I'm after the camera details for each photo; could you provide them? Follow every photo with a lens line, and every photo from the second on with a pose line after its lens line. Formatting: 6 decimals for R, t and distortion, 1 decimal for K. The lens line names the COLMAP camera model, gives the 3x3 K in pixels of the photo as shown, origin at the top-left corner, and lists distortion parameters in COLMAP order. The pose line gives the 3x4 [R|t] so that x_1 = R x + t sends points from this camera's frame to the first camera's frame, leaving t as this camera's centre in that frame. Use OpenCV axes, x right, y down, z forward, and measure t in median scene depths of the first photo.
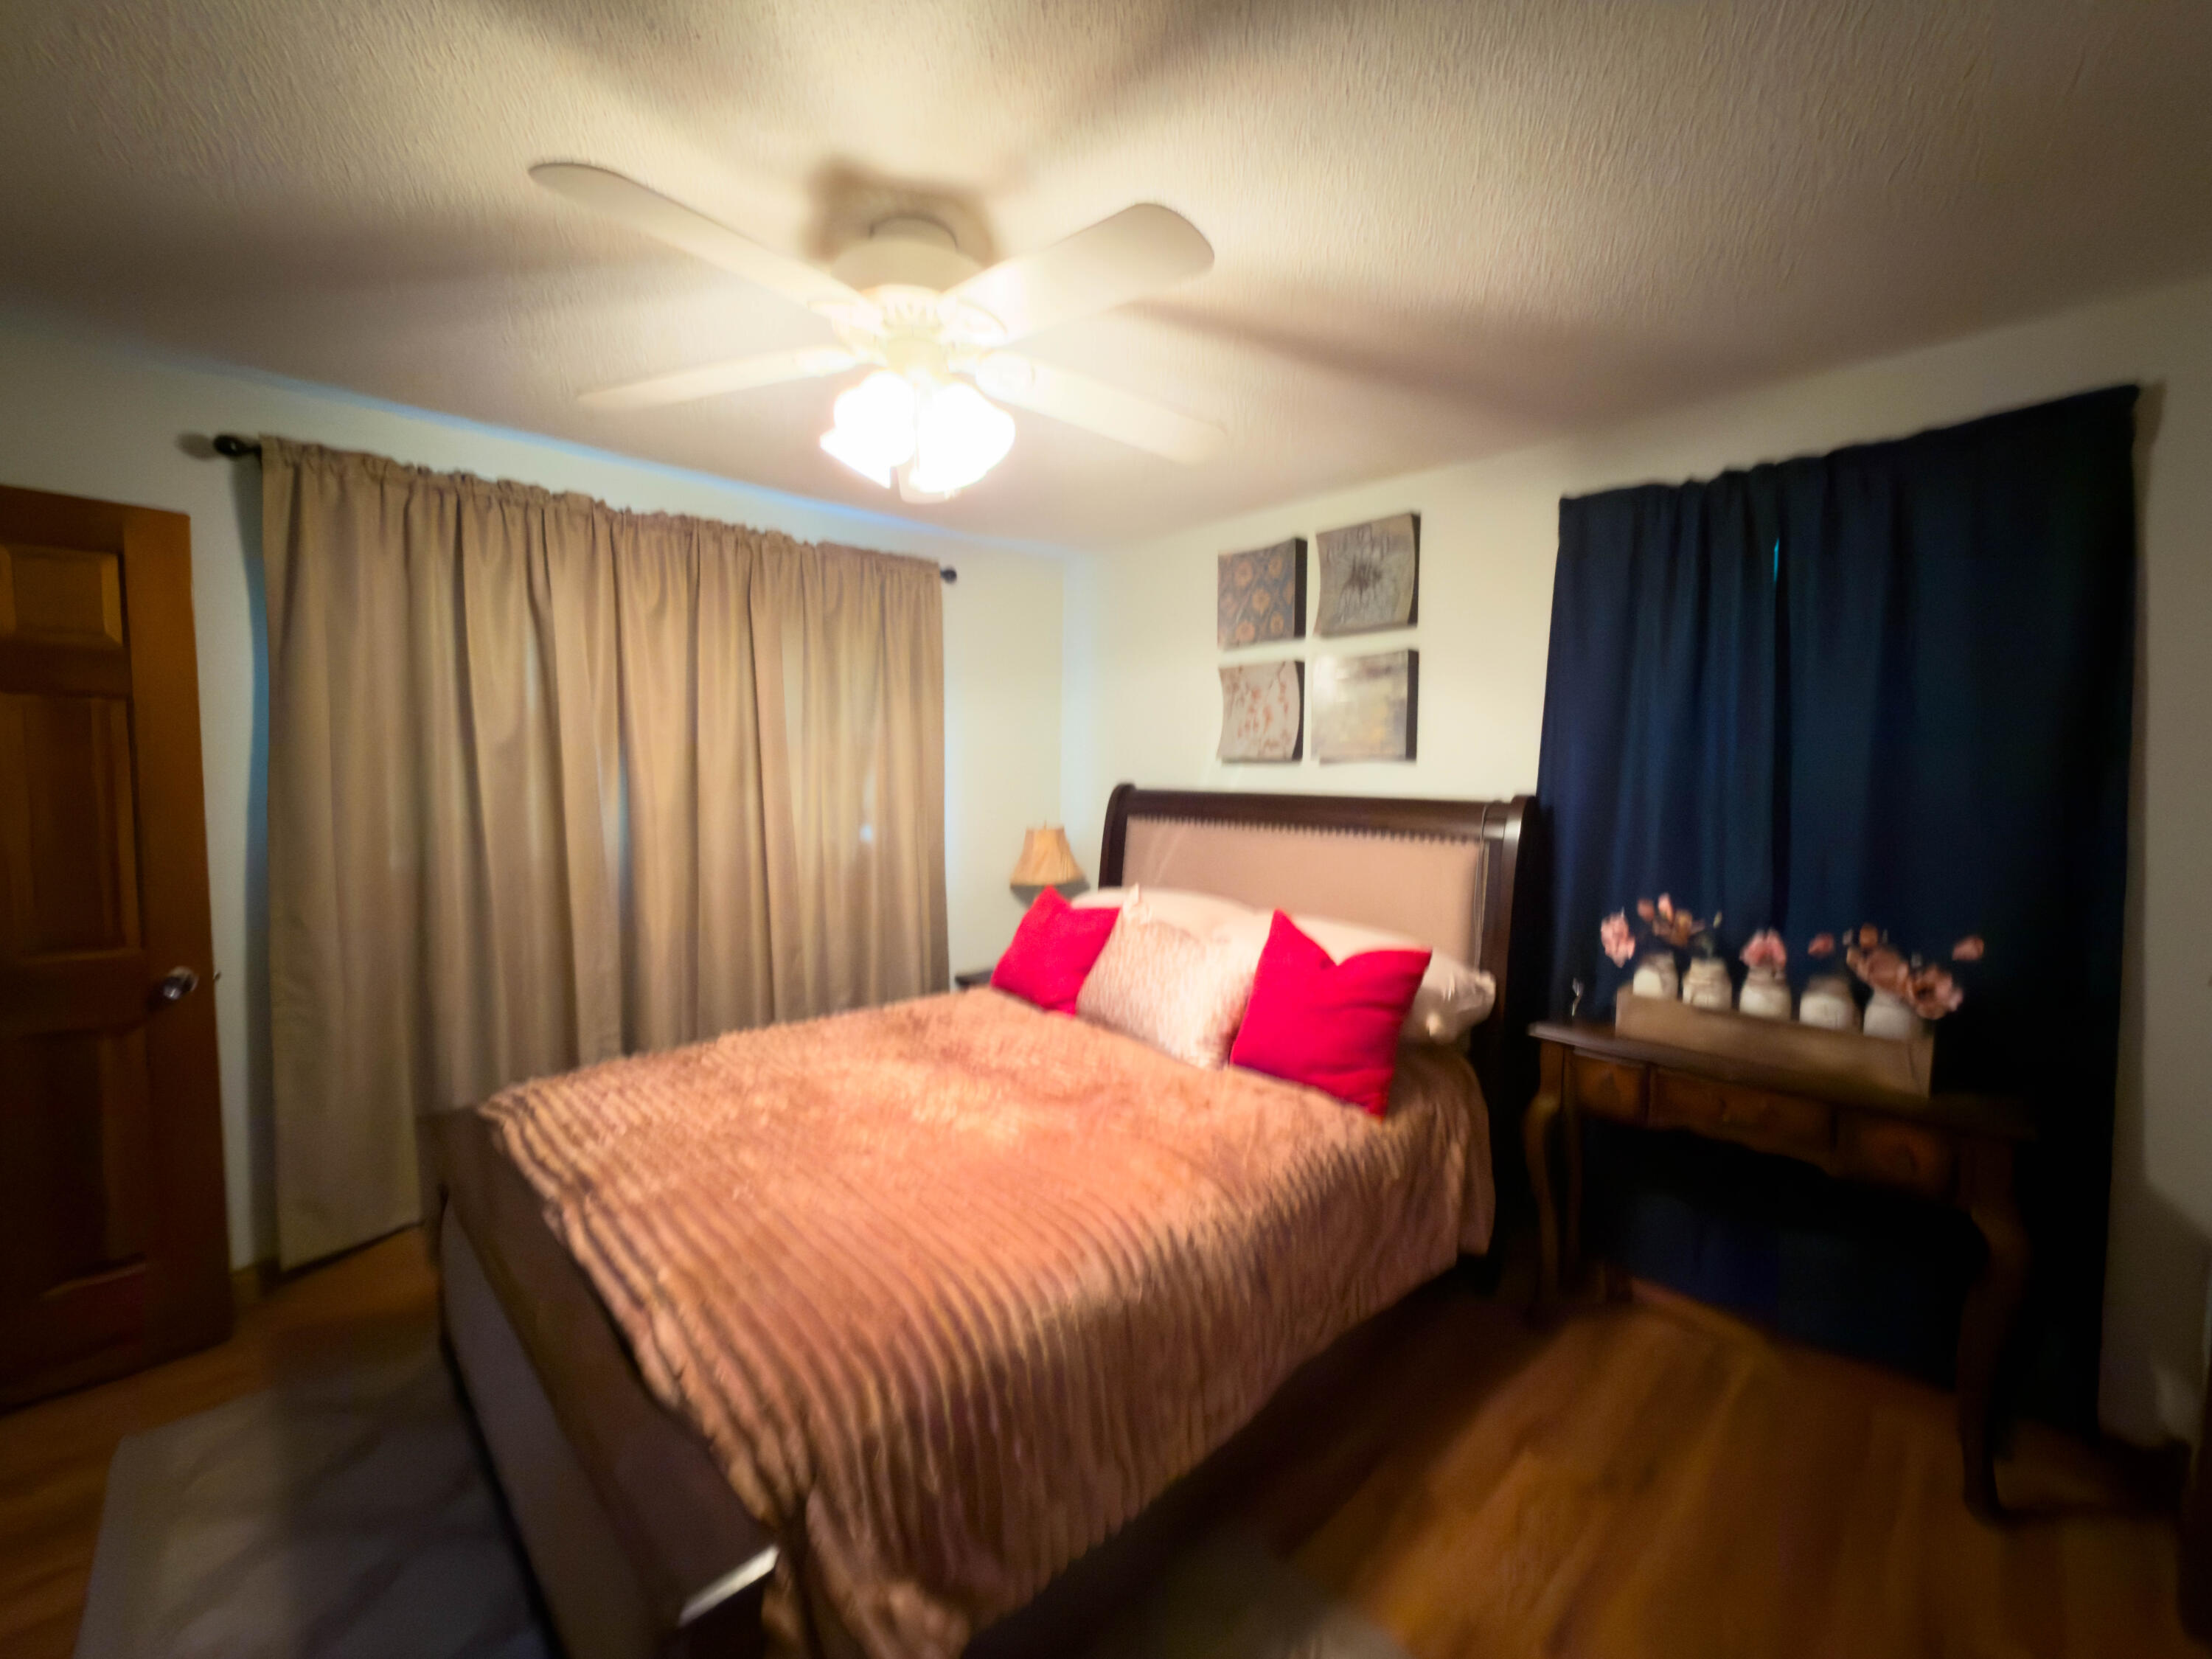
lens RADIAL K [[883.0, 0, 1113.6], [0, 883.0, 821.2], [0, 0, 1]] dist [-0.004376, 0.000891]
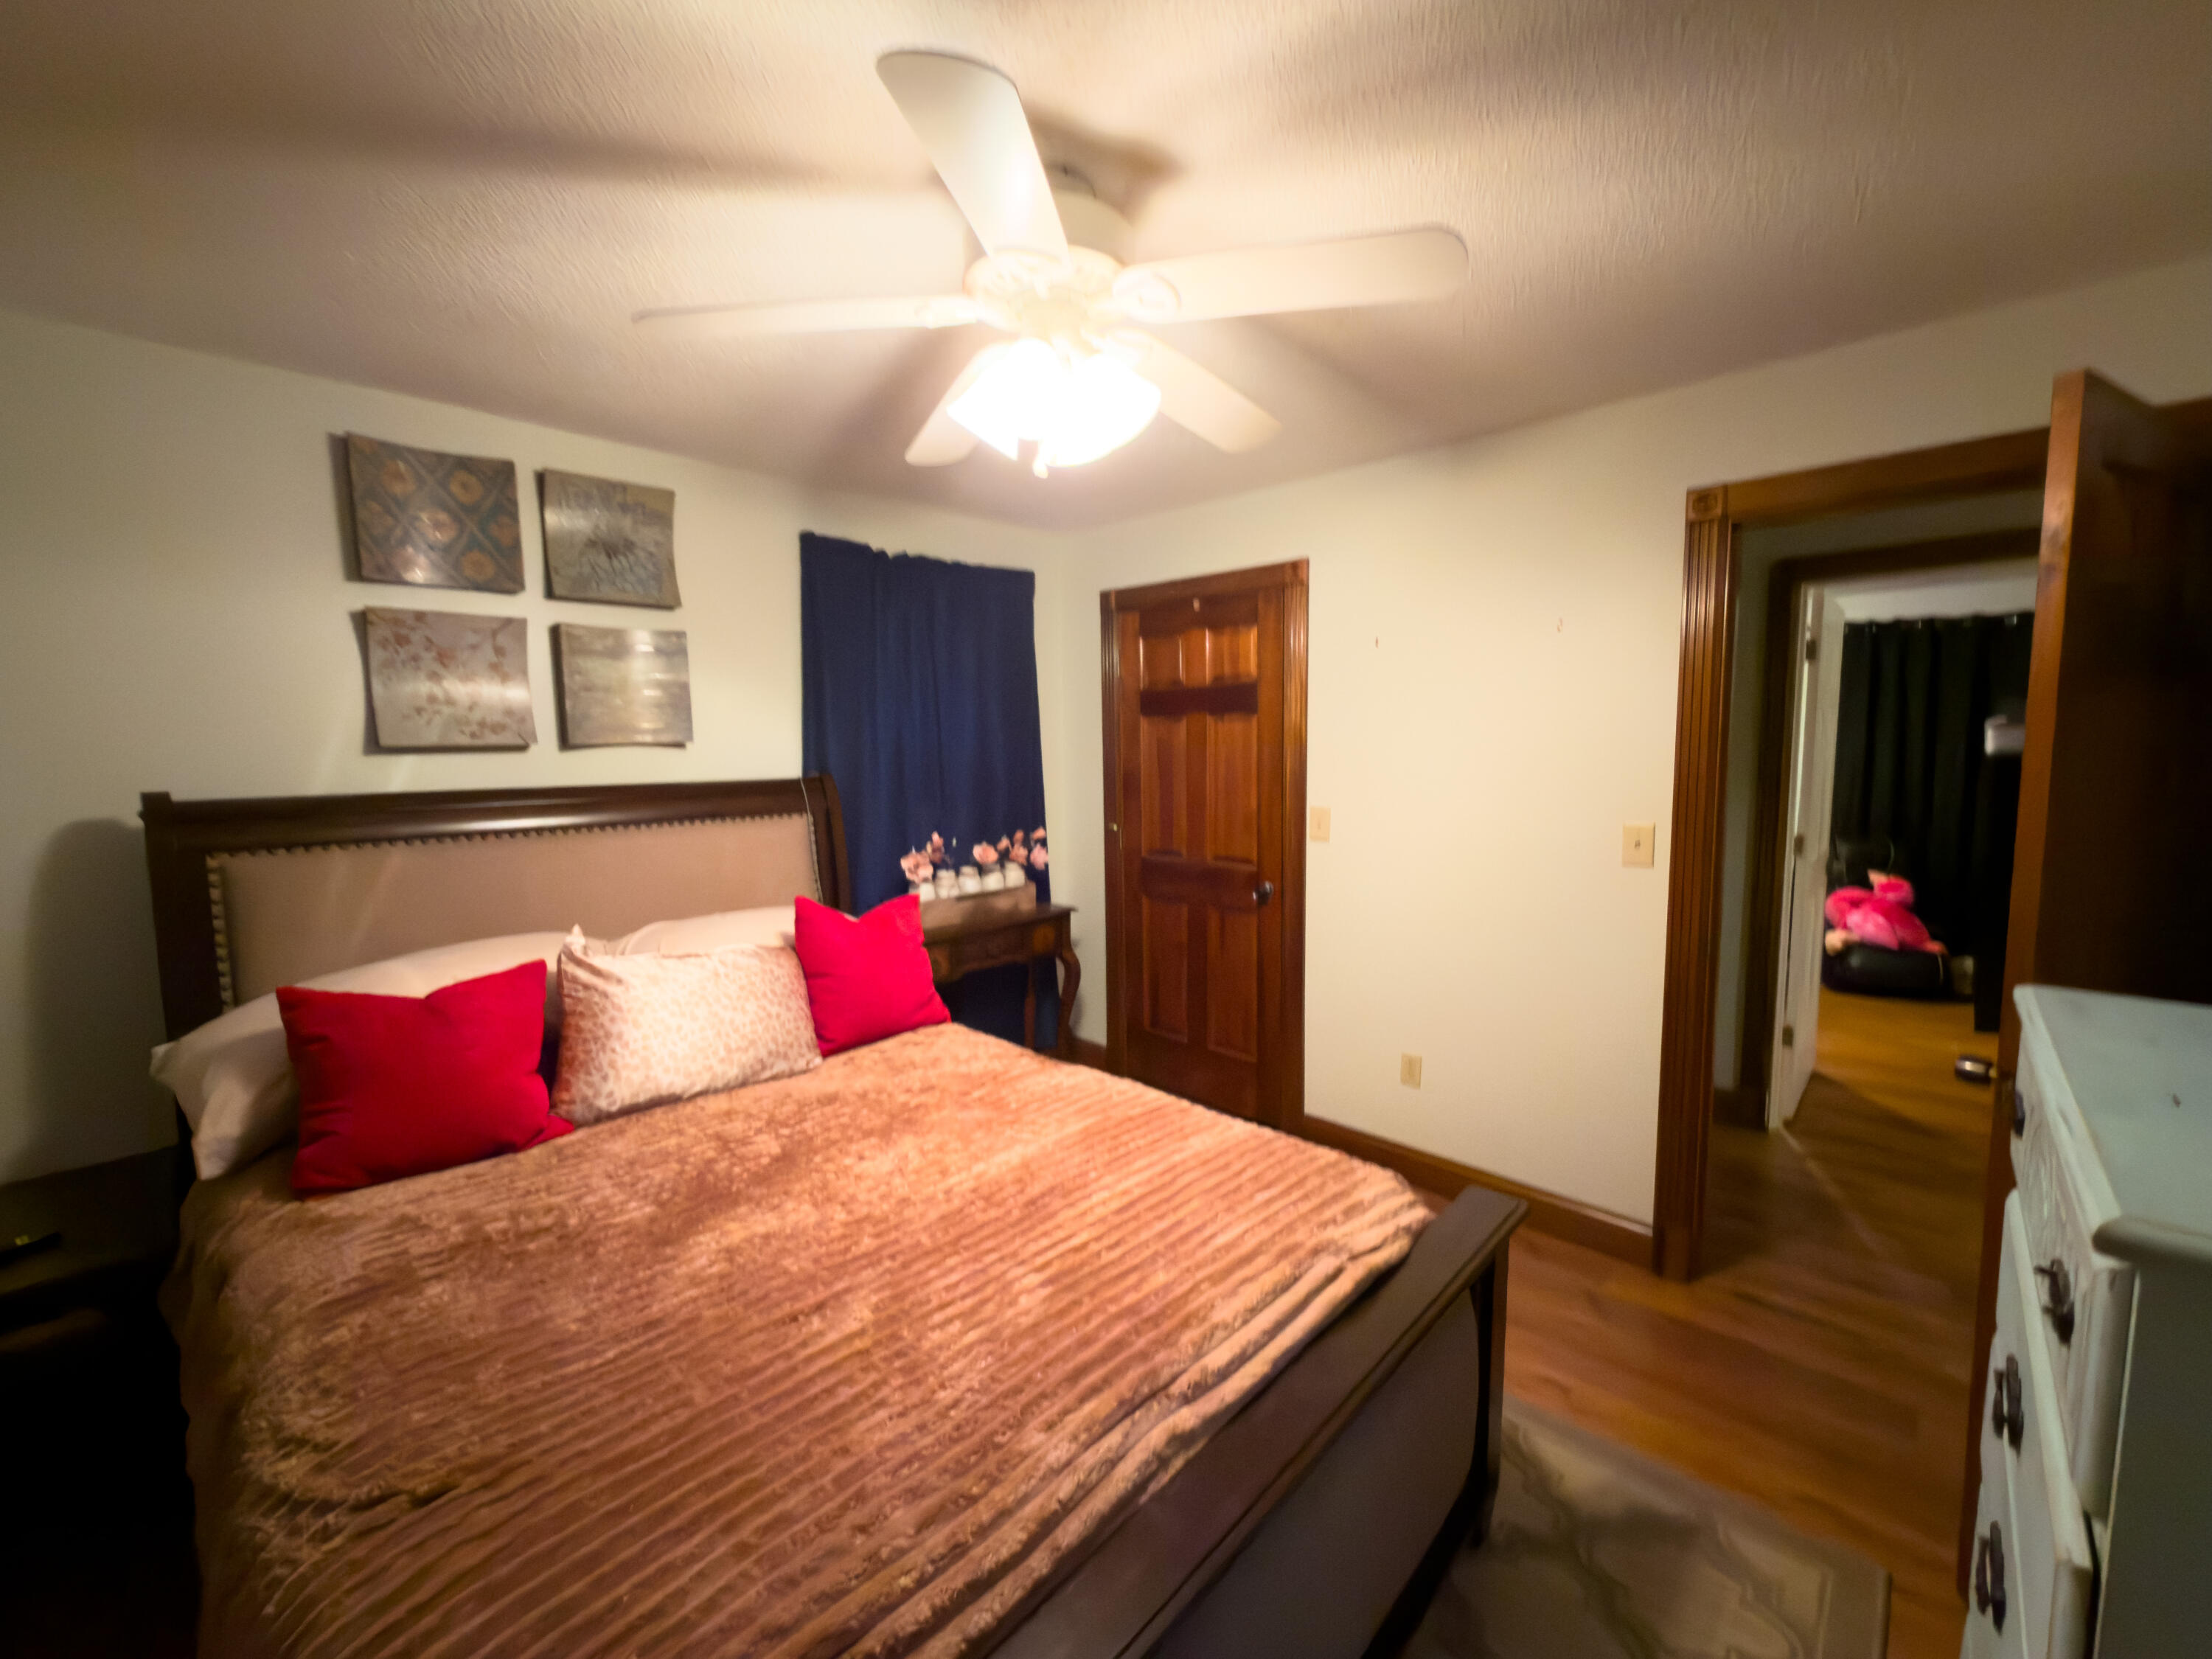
lens RADIAL K [[883.0, 0, 1114.1], [0, 883.0, 825.6], [0, 0, 1]] dist [-0.004376, 0.000891]
pose [[-0.076057, -0.105875, 0.991466, -0.761081], [0.067427, 0.991524, 0.111054, -0.062457], [-0.994821, 0.075298, -0.068274, 0.650975]]
